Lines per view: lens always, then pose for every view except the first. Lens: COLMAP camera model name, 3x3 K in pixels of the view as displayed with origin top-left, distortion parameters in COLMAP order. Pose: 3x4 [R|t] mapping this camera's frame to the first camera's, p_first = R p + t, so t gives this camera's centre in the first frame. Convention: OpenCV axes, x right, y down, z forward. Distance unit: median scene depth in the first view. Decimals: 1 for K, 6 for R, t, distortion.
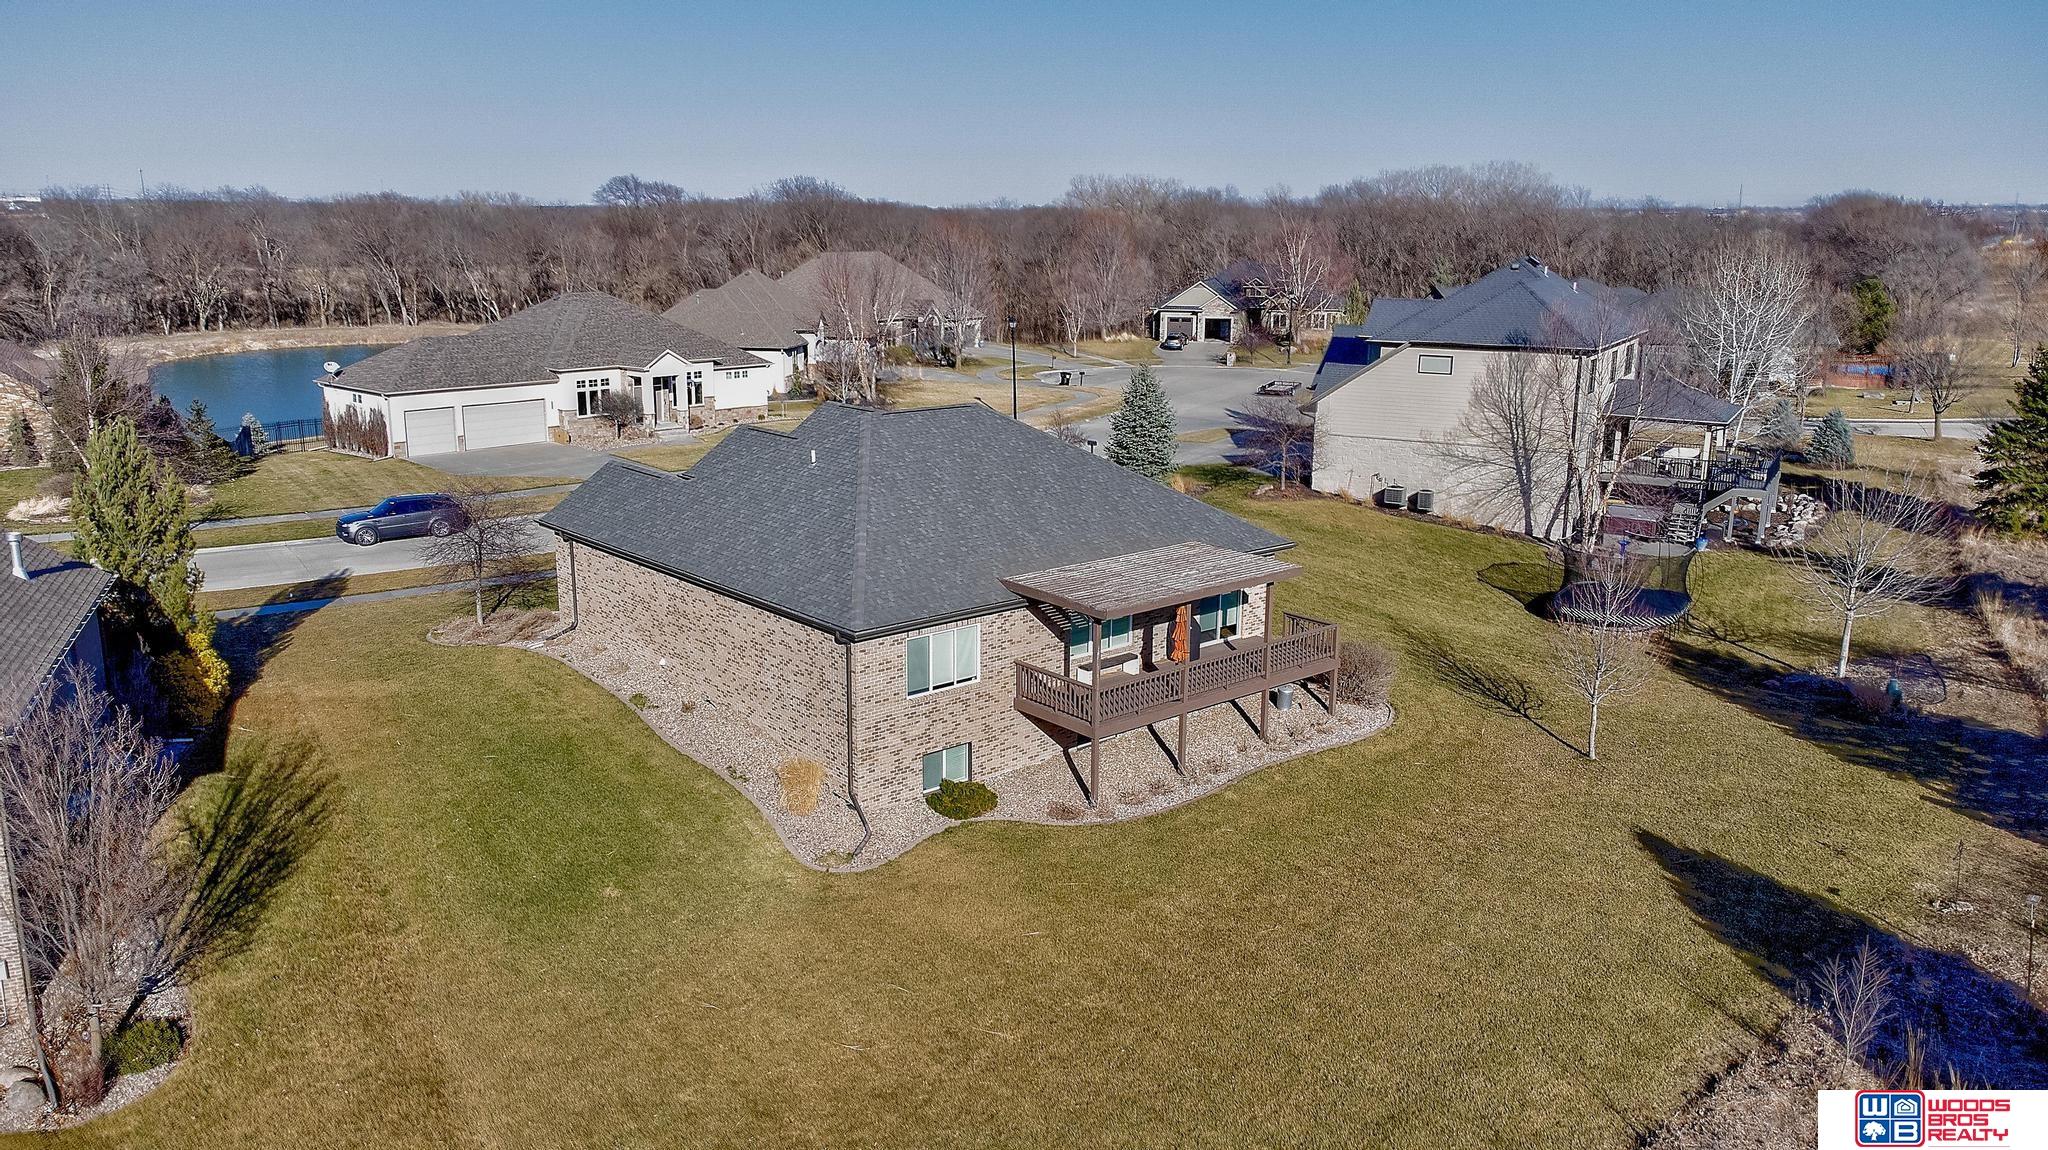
lens RADIAL K [[1520.9, 0, 1034.9], [0, 1520.9, 562.5], [0, 0, 1]] dist [0.044987, -0.017590]
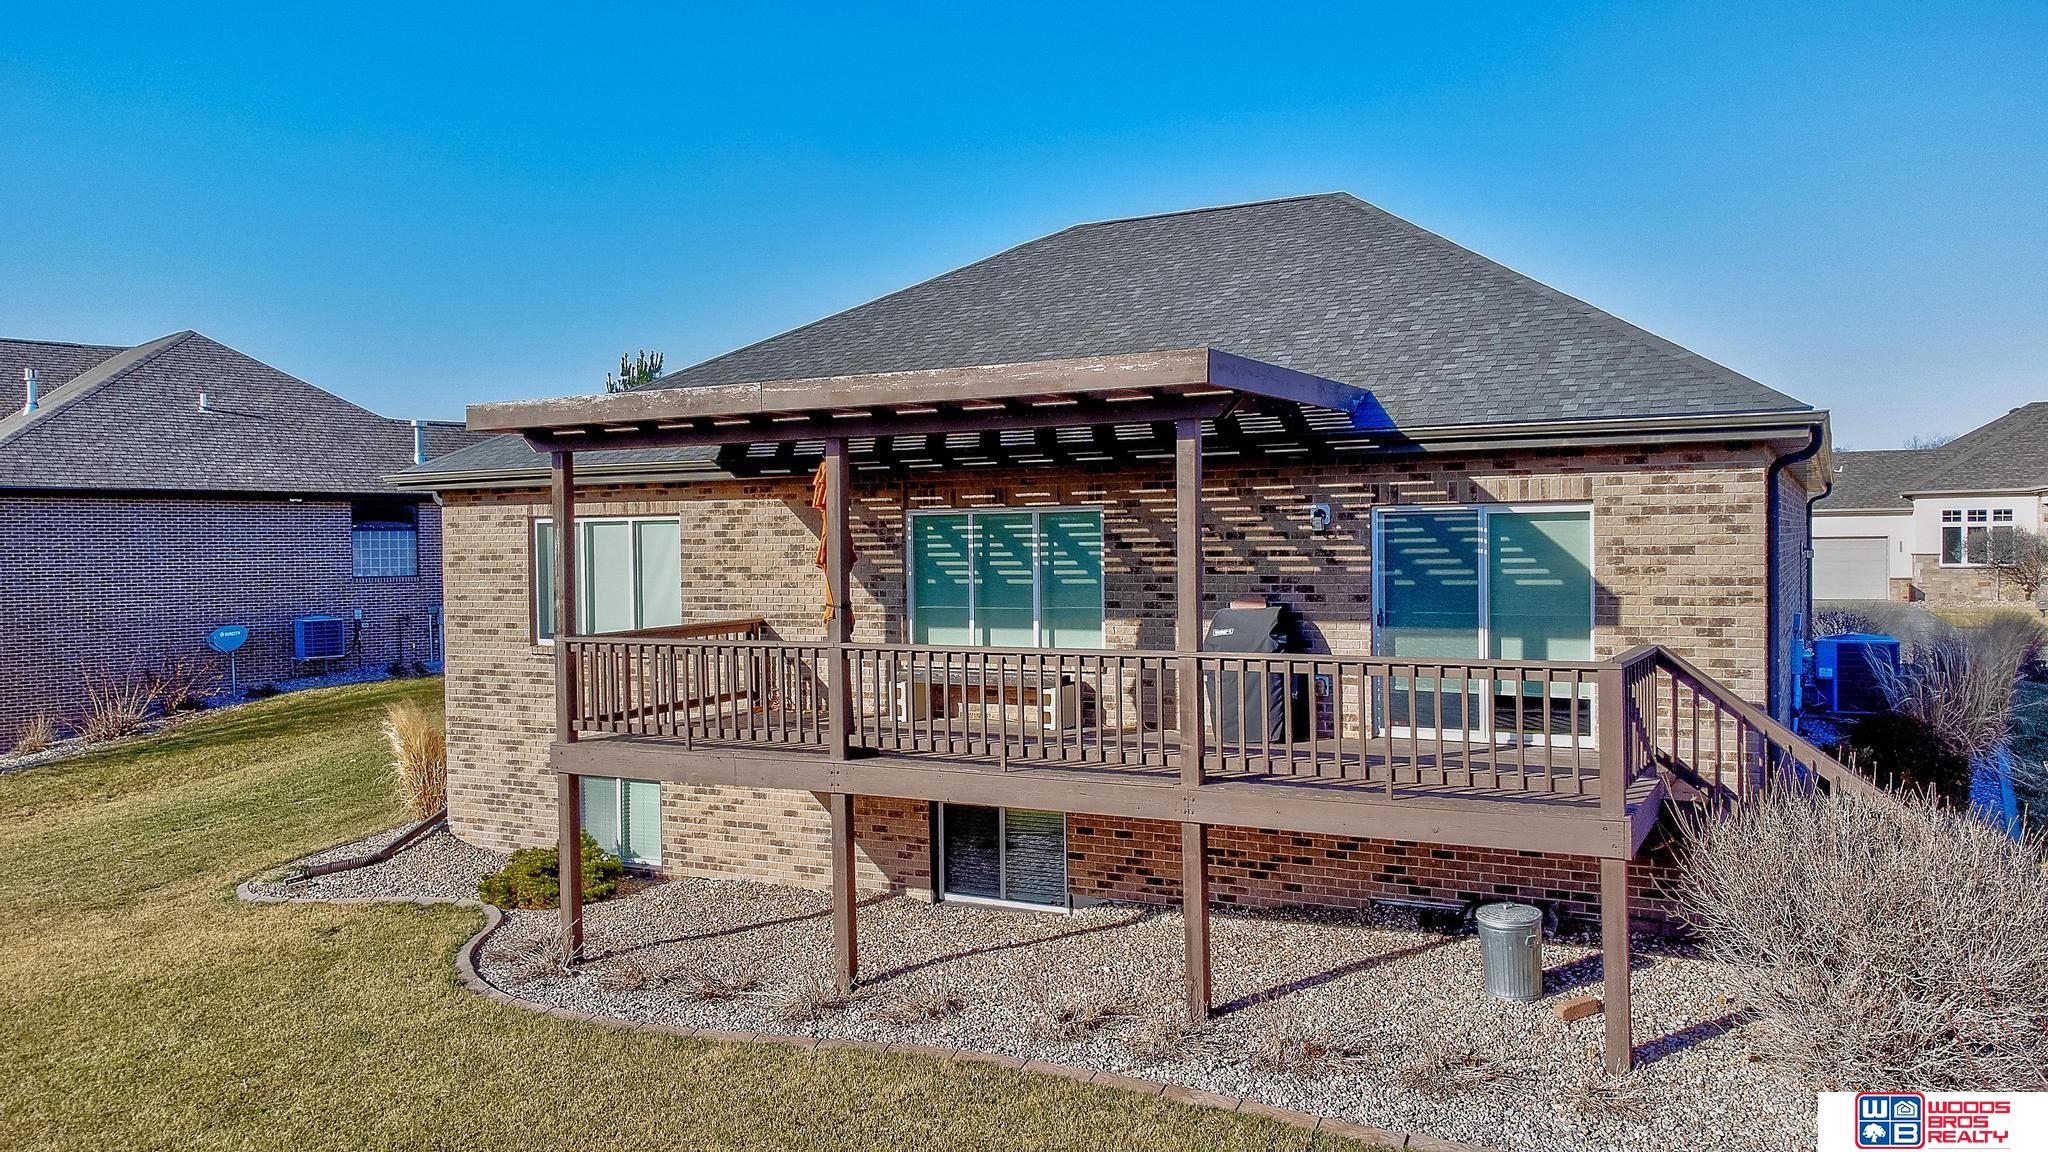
lens RADIAL K [[1520.9, 0, 1021.9], [0, 1520.9, 589.4], [0, 0, 1]] dist [0.044987, -0.017590]
pose [[0.348361, 0.013806, -0.937259, 0.429350], [-0.191928, 0.979758, -0.056904, 0.067300], [0.917501, 0.199710, 0.343959, 0.930852]]
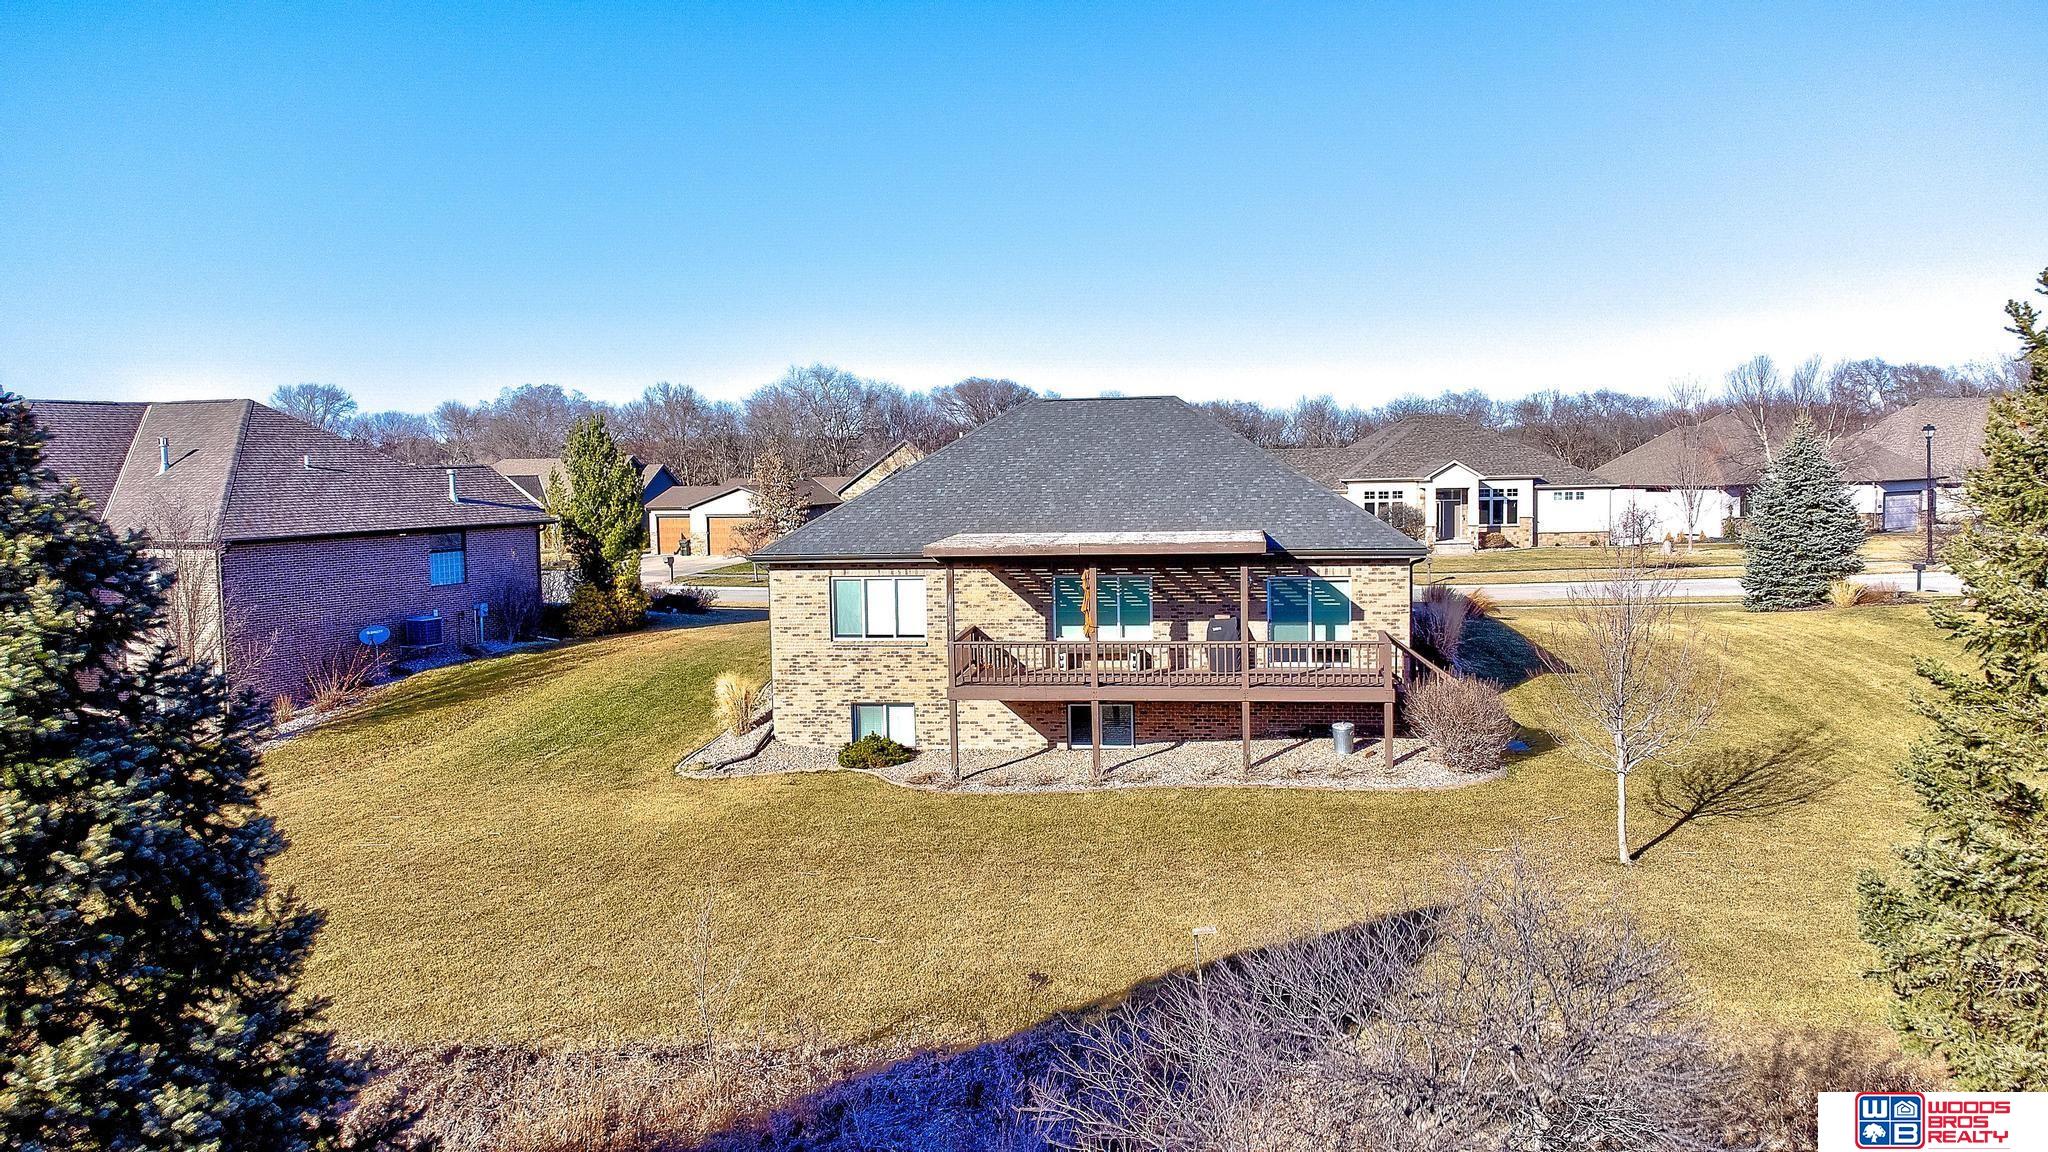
lens RADIAL K [[1520.9, 0, 1013.6], [0, 1520.9, 582.0], [0, 0, 1]] dist [0.044987, -0.017590]
pose [[0.650211, 0.039074, -0.758748, 0.716545], [-0.142783, 0.987167, -0.071520, 0.102210], [0.746216, 0.154840, 0.647446, 0.420069]]
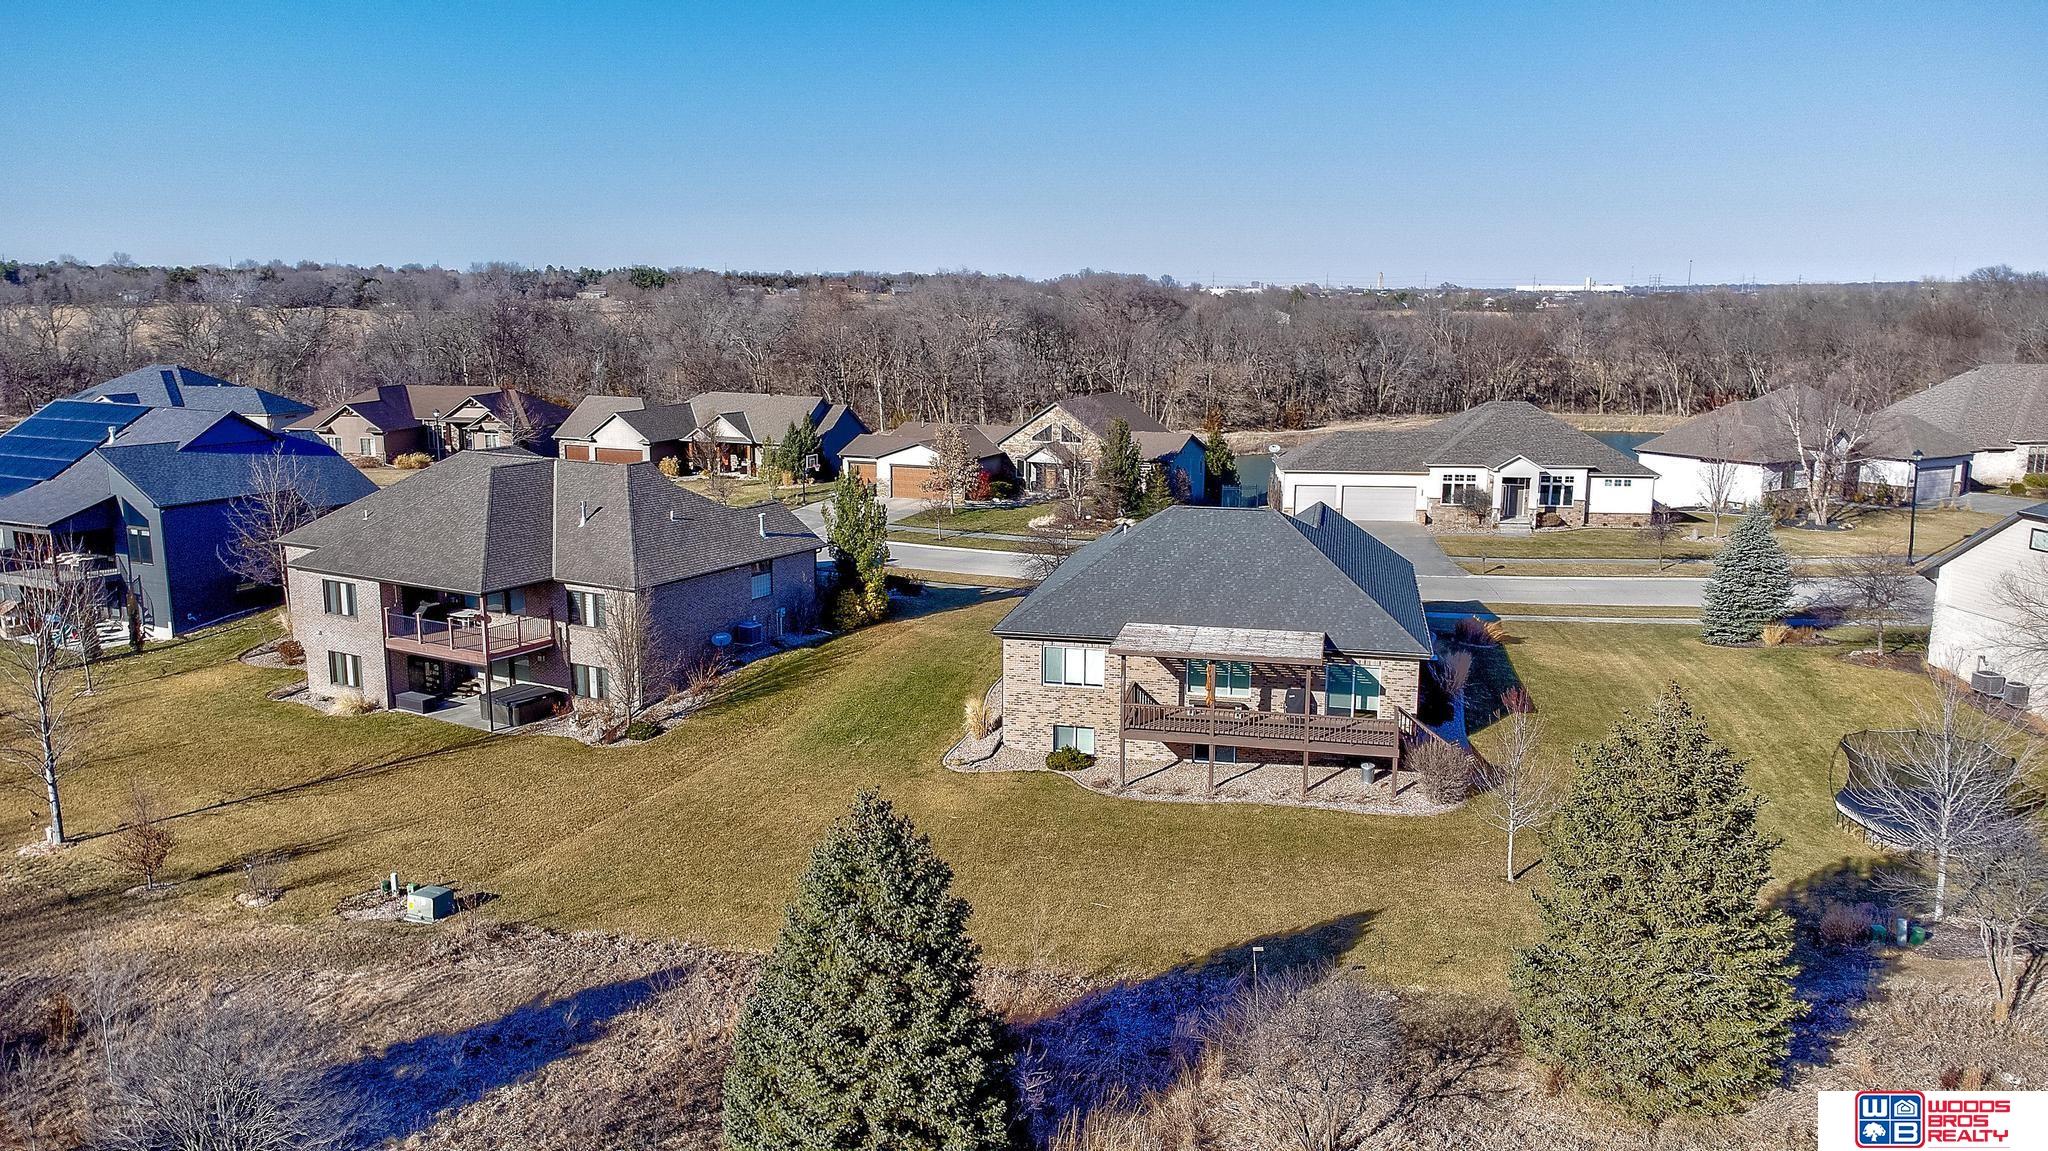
lens RADIAL K [[1520.9, 0, 1010.1], [0, 1520.9, 580.1], [0, 0, 1]] dist [0.044987, -0.017590]
pose [[0.588751, 0.144863, -0.795228, 1.067918], [-0.175675, 0.983226, 0.049048, -0.081875], [0.788994, 0.110824, 0.604323, 0.024105]]
